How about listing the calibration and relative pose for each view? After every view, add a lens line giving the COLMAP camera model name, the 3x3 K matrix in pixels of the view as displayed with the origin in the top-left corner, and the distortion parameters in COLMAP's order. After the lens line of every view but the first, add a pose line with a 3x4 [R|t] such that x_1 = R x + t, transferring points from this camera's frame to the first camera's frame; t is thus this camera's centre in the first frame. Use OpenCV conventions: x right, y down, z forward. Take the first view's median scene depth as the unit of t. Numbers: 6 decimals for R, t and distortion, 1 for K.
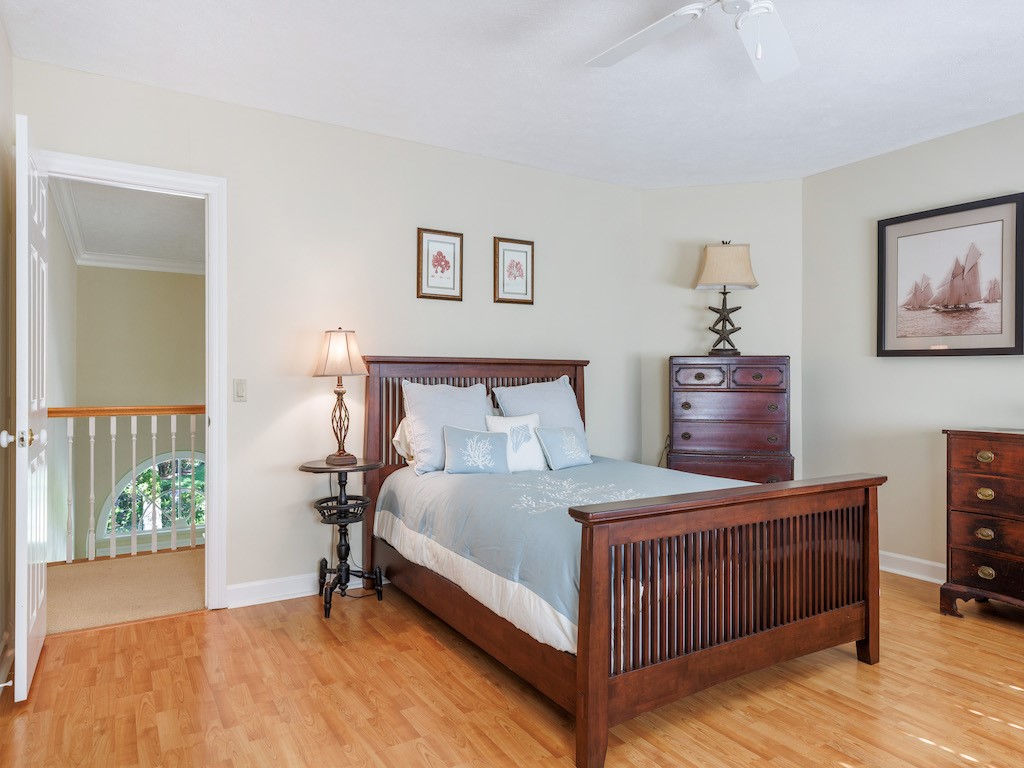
lens RADIAL K [[646.1, 0, 510.2], [0, 646.1, 379.3], [0, 0, 1]] dist [0.024767, -0.000833]
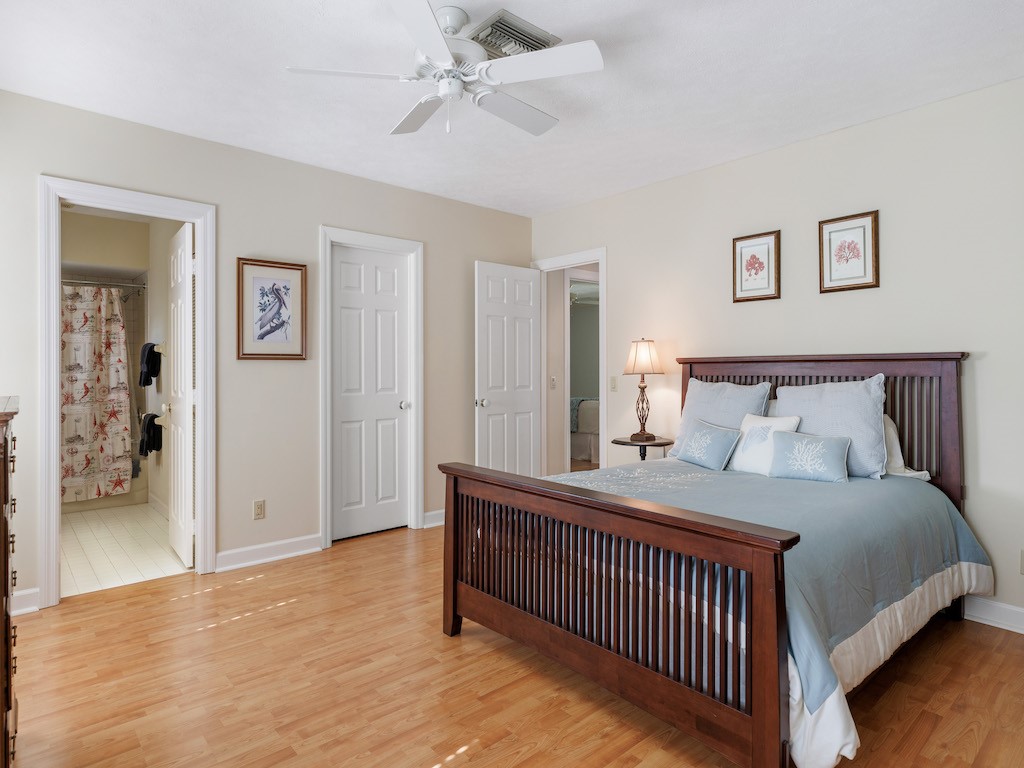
lens RADIAL K [[585.4, 0, 511.6], [0, 585.4, 377.1], [0, 0, 1]] dist [0.030044, -0.000341]
pose [[0.168613, 0.006960, -0.985658, 0.773523], [-0.002806, 0.999974, 0.006582, -0.006279], [0.985678, 0.001656, 0.168628, 0.464528]]
